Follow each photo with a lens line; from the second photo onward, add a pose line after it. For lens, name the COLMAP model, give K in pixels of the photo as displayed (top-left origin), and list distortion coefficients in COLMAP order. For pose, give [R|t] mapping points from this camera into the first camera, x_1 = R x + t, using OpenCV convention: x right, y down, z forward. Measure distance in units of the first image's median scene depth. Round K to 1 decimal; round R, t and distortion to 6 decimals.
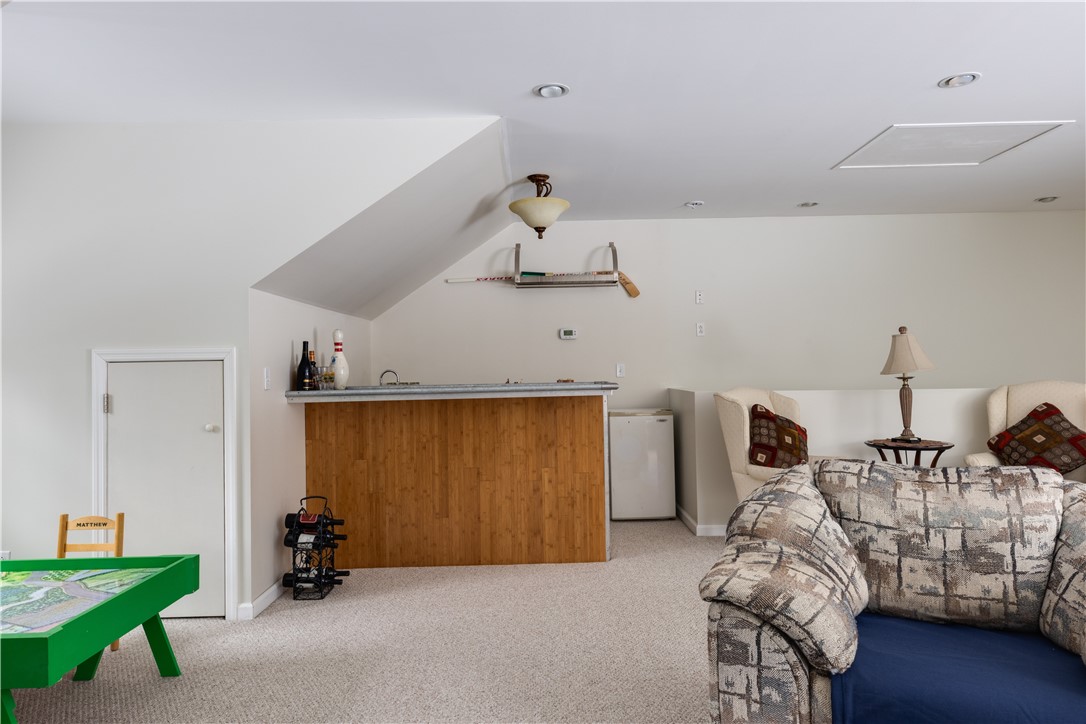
lens RADIAL K [[715.2, 0, 543.0], [0, 715.2, 362.0], [0, 0, 1]] dist [0.012004, 0.000333]
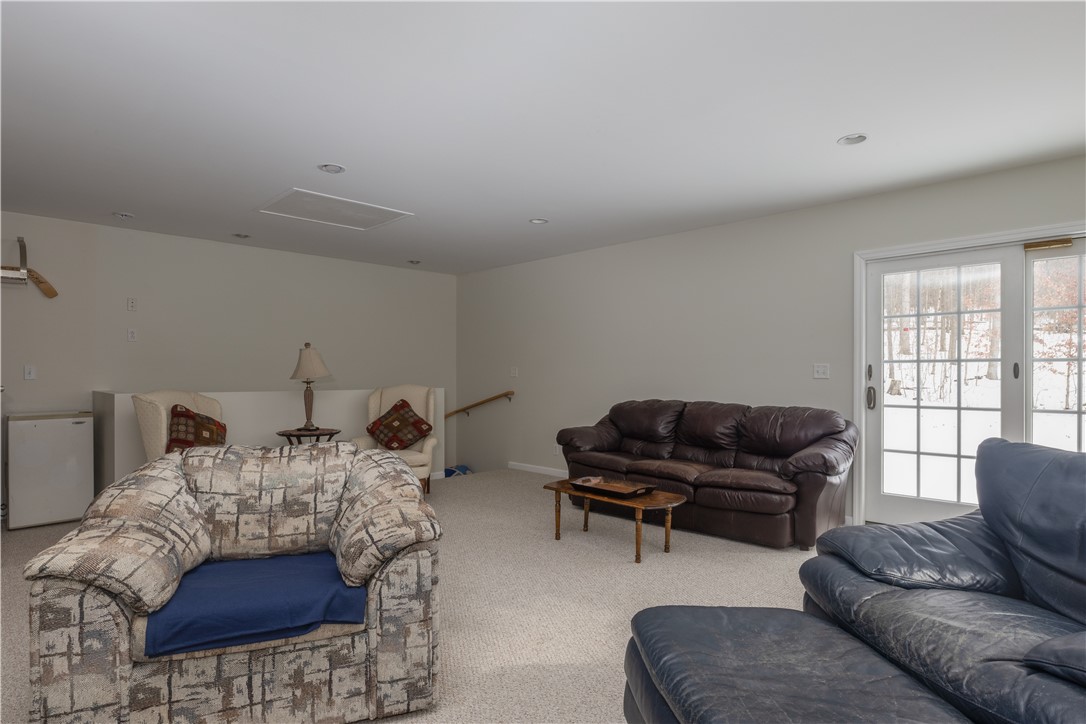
lens RADIAL K [[590.8, 0, 545.5], [0, 590.8, 374.5], [0, 0, 1]] dist [0.002691, 0.001161]
pose [[0.703341, 0.014510, 0.710705, 0.113968], [-0.021327, 0.999772, 0.000694, -0.003977], [-0.710533, -0.015646, 0.703490, -0.185535]]
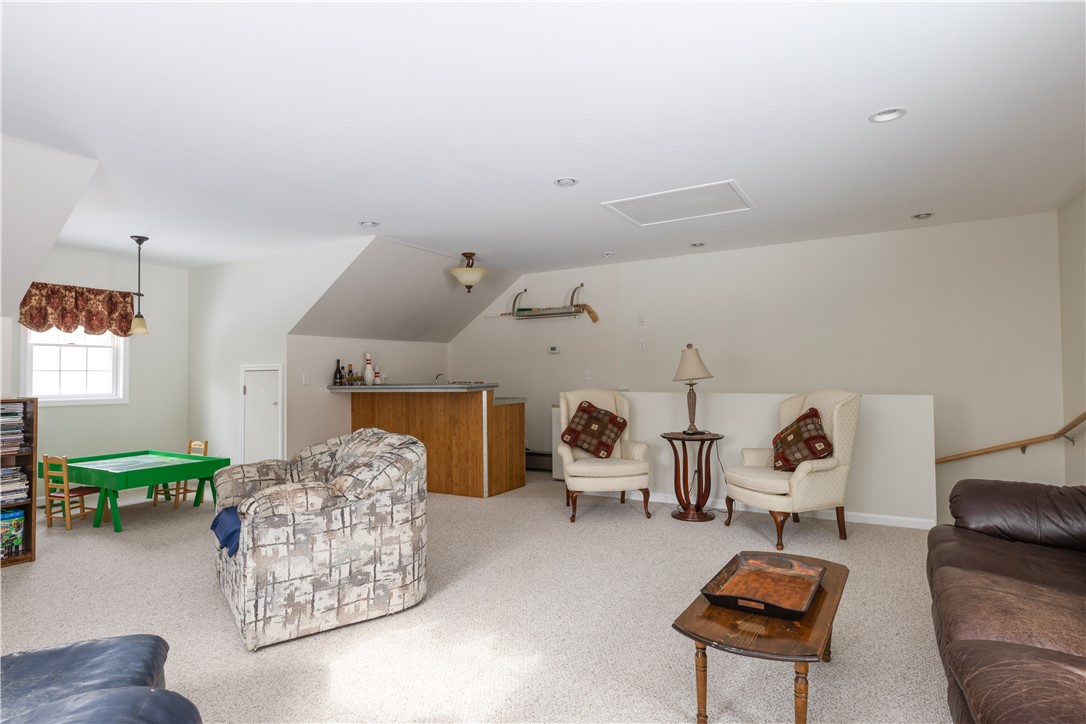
lens RADIAL K [[588.3, 0, 543.0], [0, 588.3, 362.0], [0, 0, 1]] dist [0.000590, 0.000284]
pose [[0.851752, -0.003545, -0.523933, 2.276847], [0.002962, 0.999994, -0.001951, -0.042538], [0.523936, 0.000110, 0.851758, -0.076974]]
